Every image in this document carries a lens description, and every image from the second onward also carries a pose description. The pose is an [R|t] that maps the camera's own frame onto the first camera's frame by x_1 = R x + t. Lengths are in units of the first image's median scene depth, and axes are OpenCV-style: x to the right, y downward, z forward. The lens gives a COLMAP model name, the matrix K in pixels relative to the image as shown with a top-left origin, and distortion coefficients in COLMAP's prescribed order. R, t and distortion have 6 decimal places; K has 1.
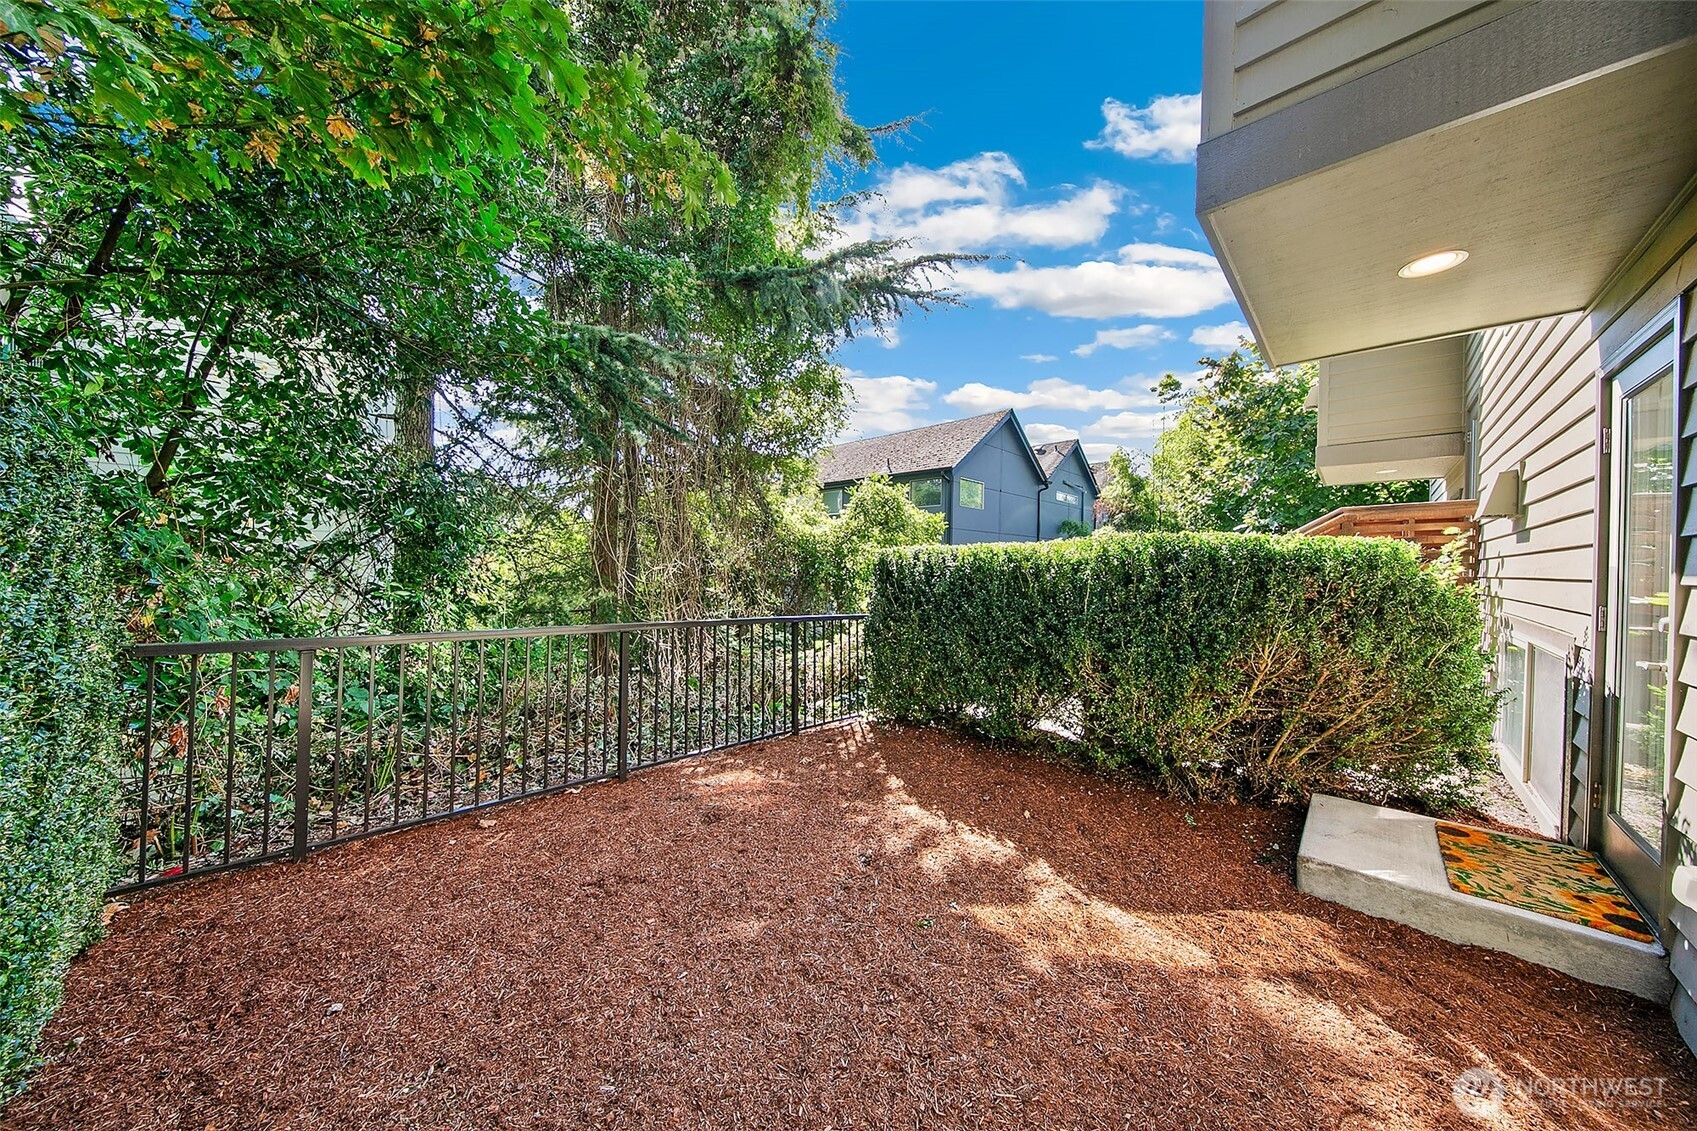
lens RADIAL K [[549.1, 0, 852.6], [0, 549.1, 571.2], [0, 0, 1]] dist [-0.002253, -0.000239]
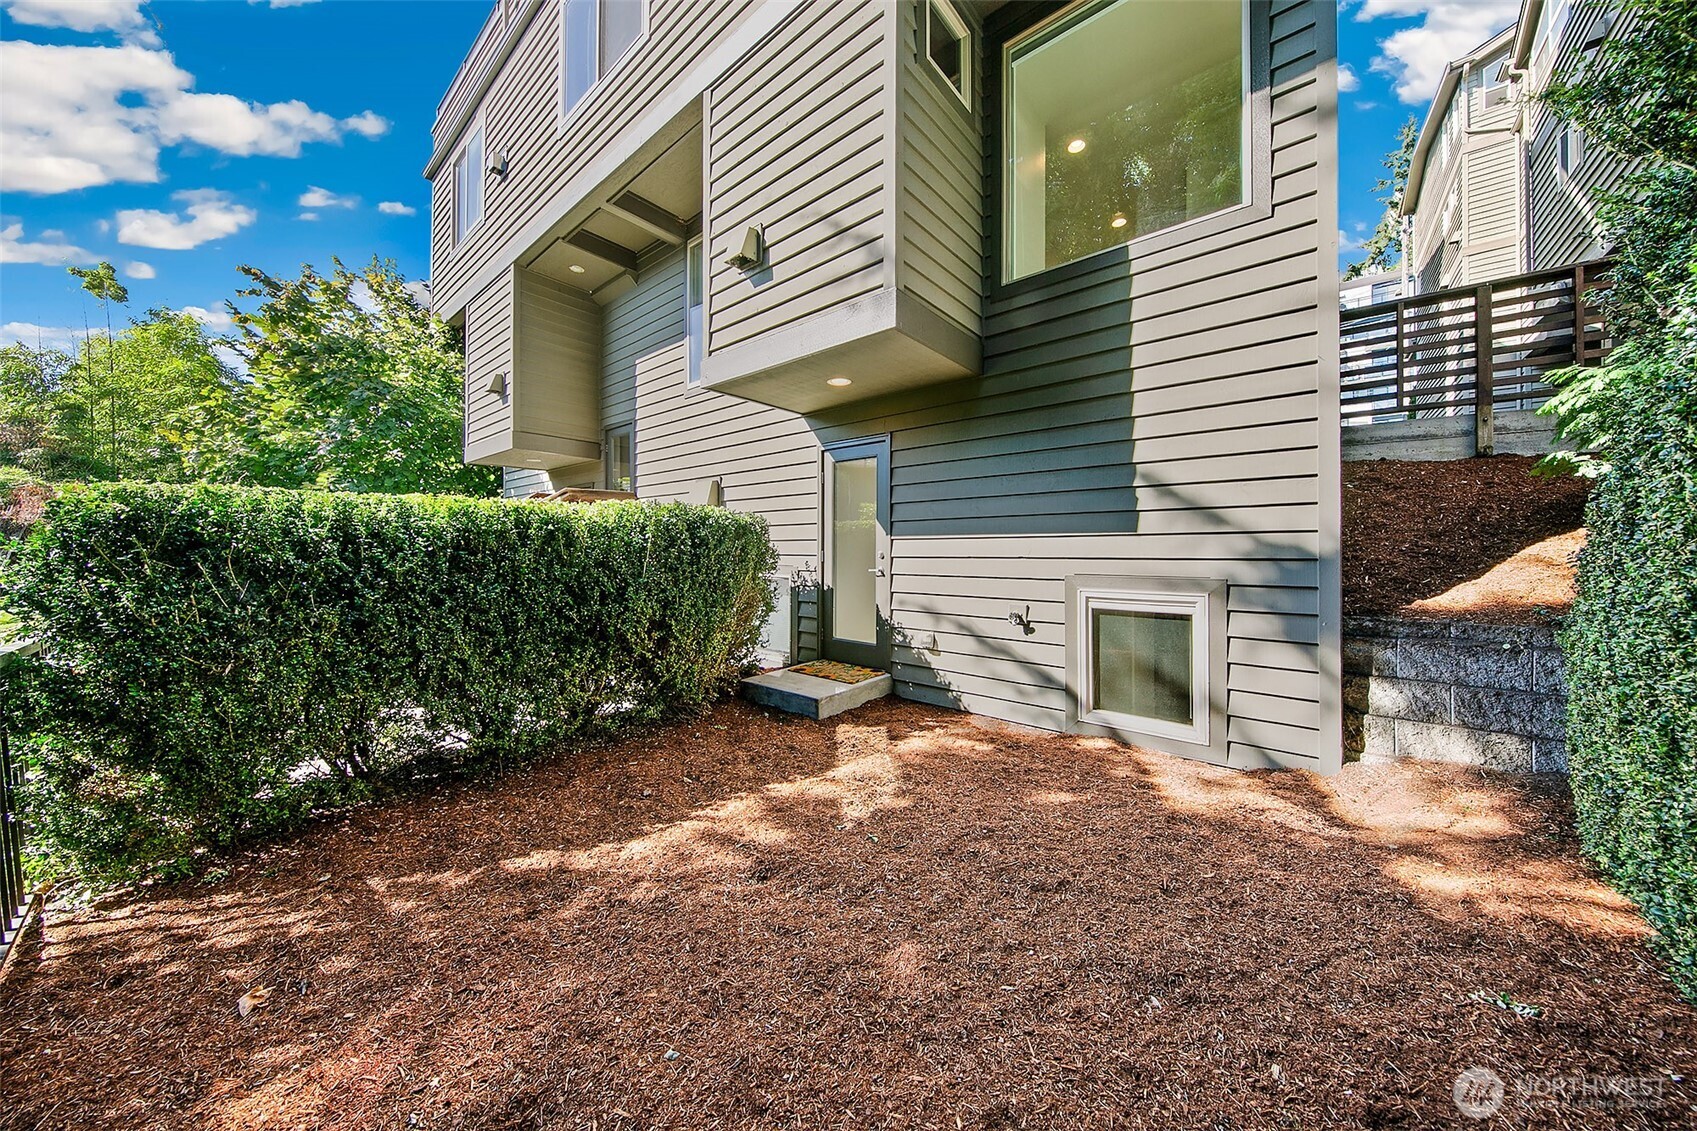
lens RADIAL K [[549.1, 0, 855.6], [0, 549.1, 539.3], [0, 0, 1]] dist [-0.002253, -0.000239]
pose [[-0.075403, -0.001637, 0.997152, -0.734681], [0.014634, 0.999889, 0.002749, 0.014574], [-0.997046, 0.014800, -0.075370, 0.825021]]
